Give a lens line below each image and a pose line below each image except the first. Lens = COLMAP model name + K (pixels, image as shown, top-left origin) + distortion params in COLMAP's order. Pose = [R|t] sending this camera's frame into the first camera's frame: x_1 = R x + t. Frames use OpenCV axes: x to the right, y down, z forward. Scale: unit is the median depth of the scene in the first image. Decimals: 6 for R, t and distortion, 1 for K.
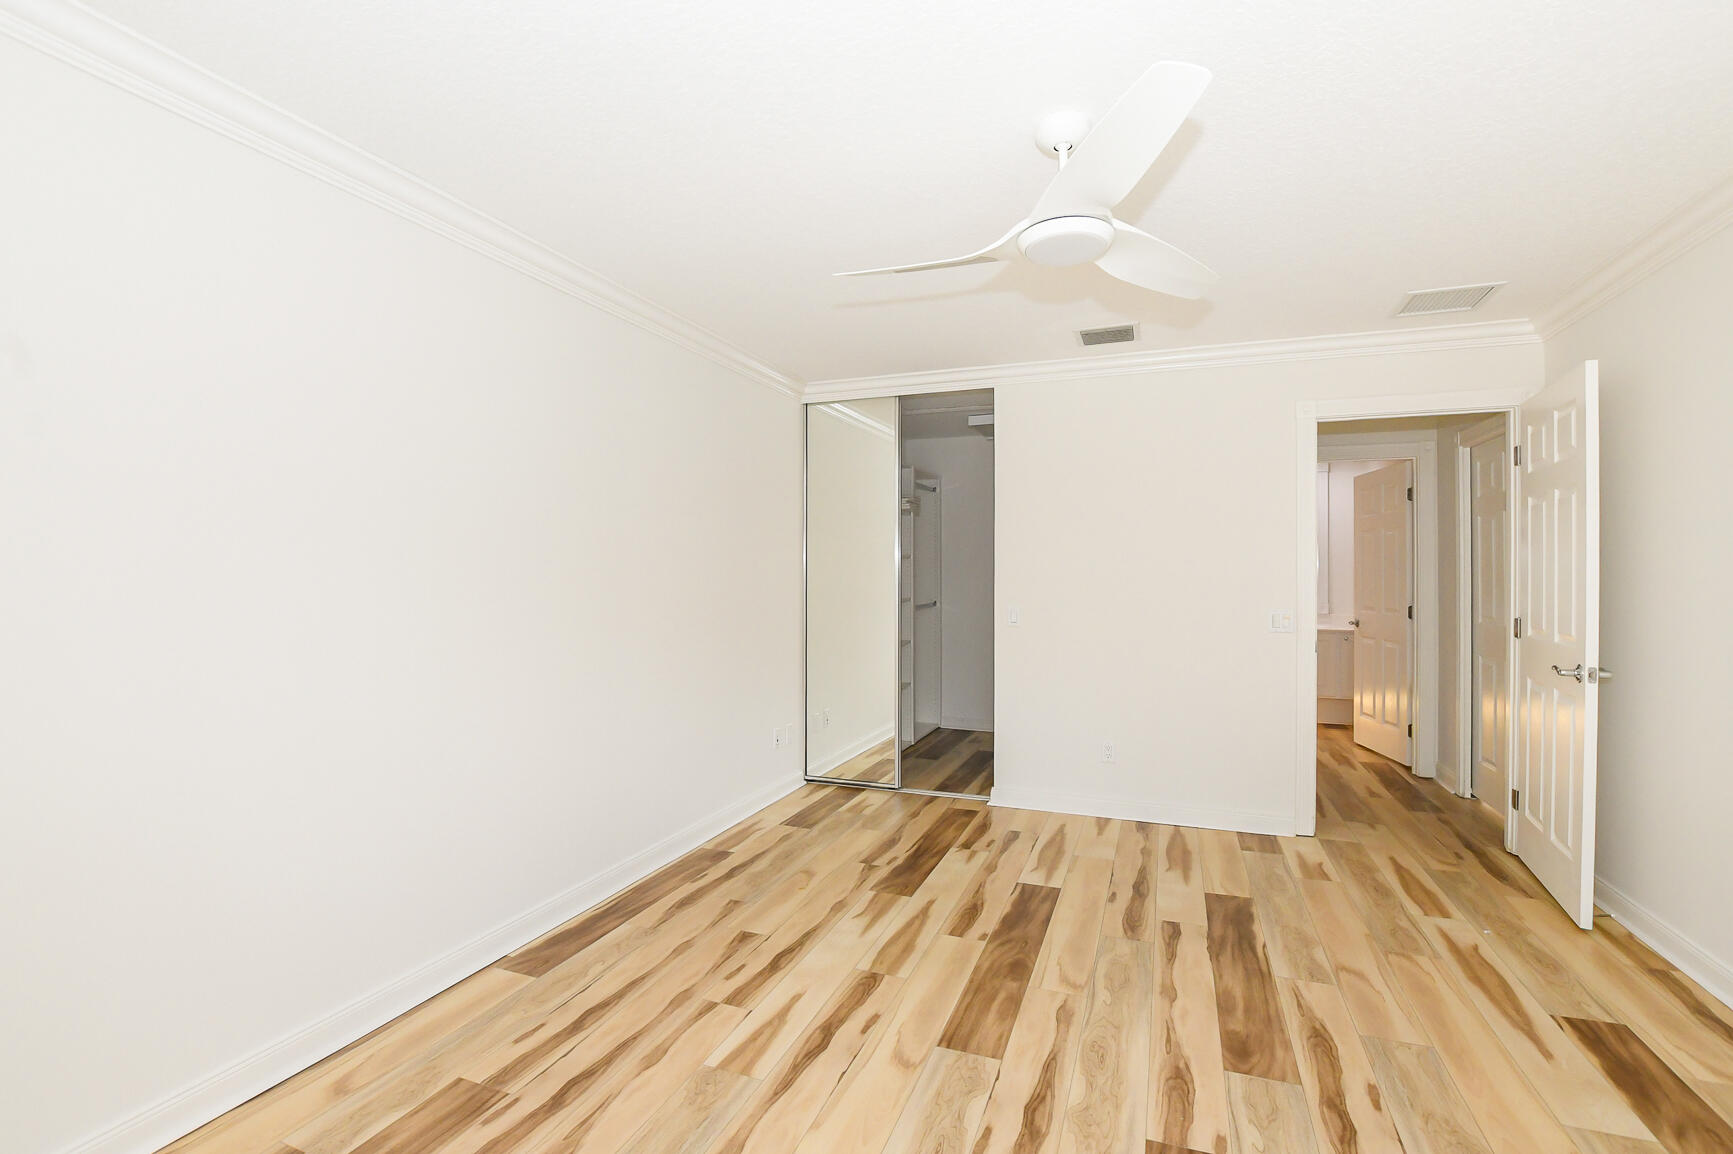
lens RADIAL K [[764.1, 0, 864.4], [0, 764.1, 566.6], [0, 0, 1]] dist [-0.029425, 0.000778]
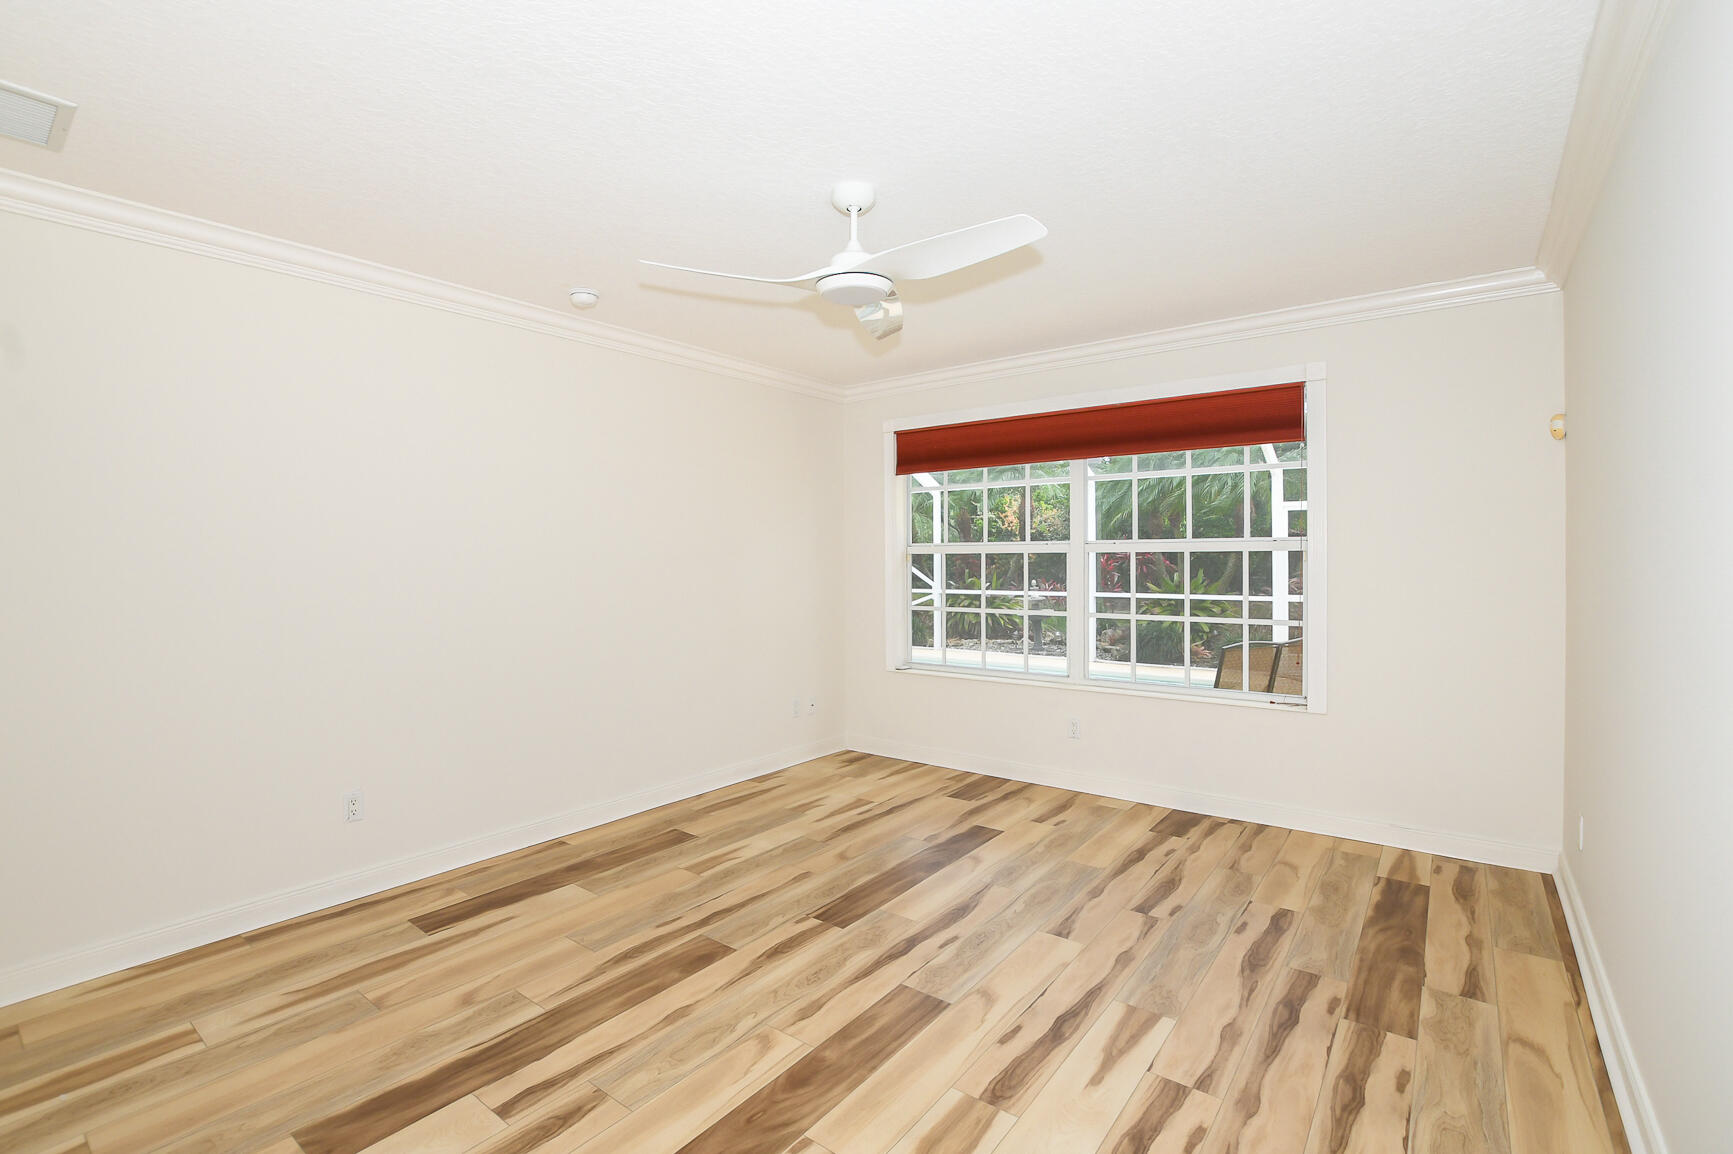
lens RADIAL K [[764.1, 0, 864.4], [0, 764.1, 566.6], [0, 0, 1]] dist [-0.029425, 0.000778]
pose [[-0.959555, 0.002719, 0.281506, -0.082697], [0.003593, 0.999990, 0.002589, 0.012943], [-0.281497, 0.003496, -0.959556, 1.913892]]
